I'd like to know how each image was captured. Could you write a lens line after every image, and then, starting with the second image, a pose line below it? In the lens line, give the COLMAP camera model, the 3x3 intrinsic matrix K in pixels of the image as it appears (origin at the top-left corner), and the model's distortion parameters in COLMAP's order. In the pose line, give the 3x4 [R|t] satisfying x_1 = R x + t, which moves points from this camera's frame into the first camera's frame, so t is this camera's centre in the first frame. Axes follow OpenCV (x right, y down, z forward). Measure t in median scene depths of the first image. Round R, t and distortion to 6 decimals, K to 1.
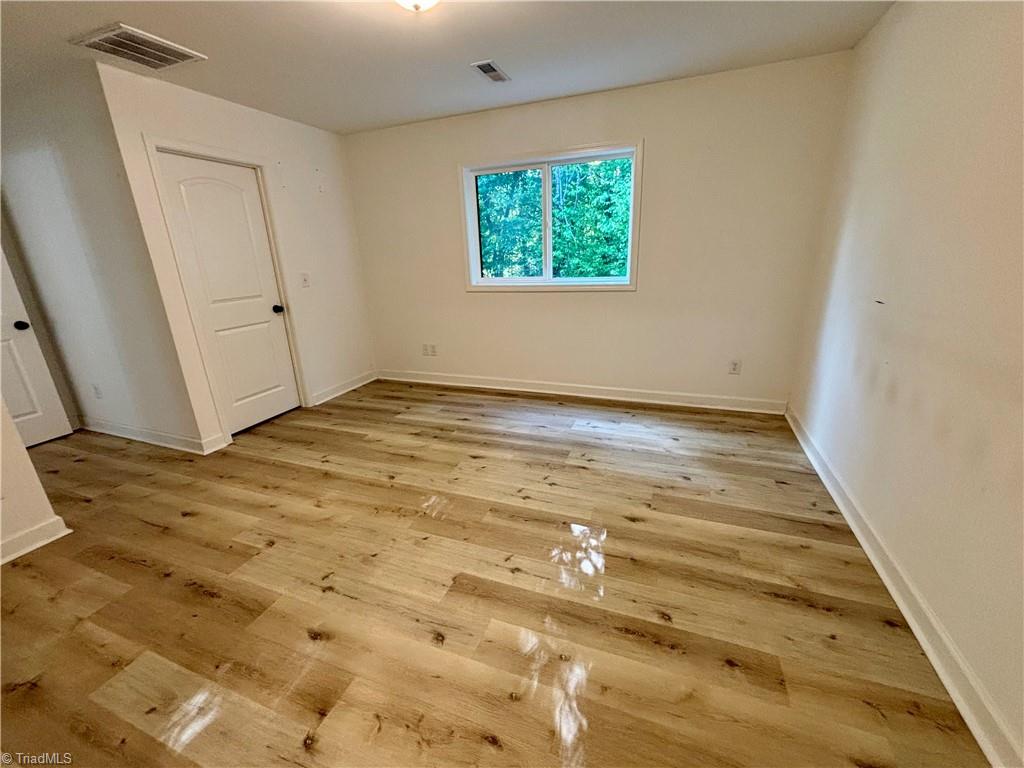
lens RADIAL K [[410.5, 0, 512.0], [0, 410.5, 384.0], [0, 0, 1]] dist [-0.017638, 0.006676]
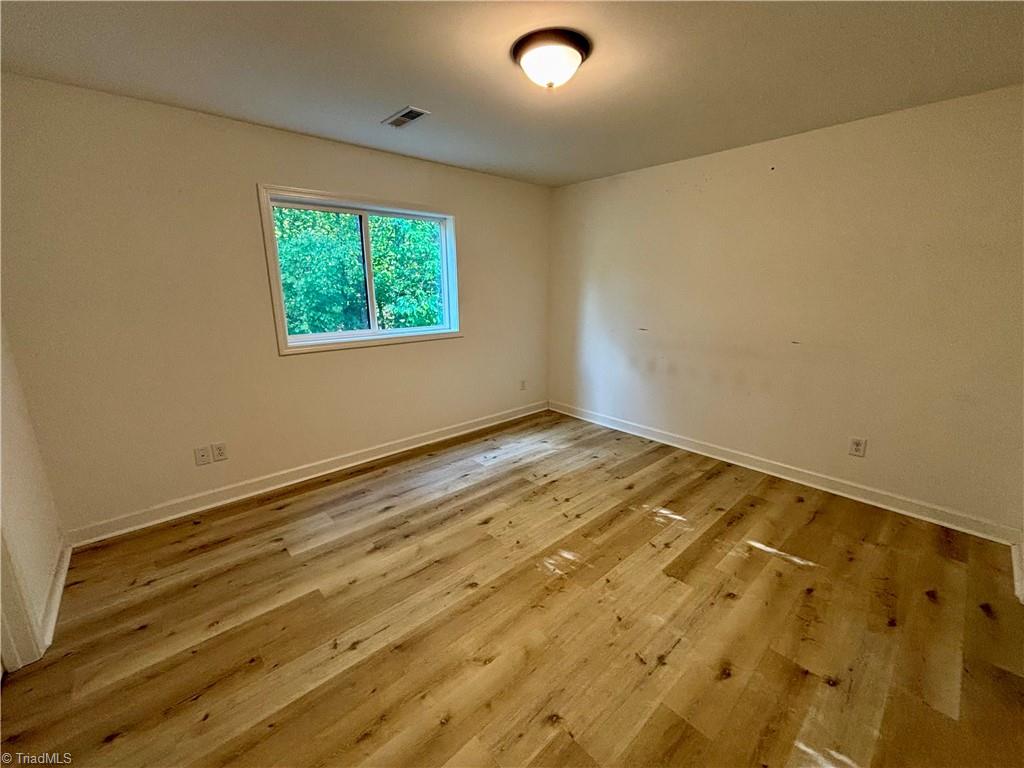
lens RADIAL K [[410.5, 0, 512.0], [0, 410.5, 384.0], [0, 0, 1]] dist [-0.017638, 0.006676]
pose [[0.471107, -0.182563, 0.862977, -0.768289], [0.271248, 0.960925, 0.055208, -0.148372], [-0.839335, 0.208072, 0.502219, 0.404800]]
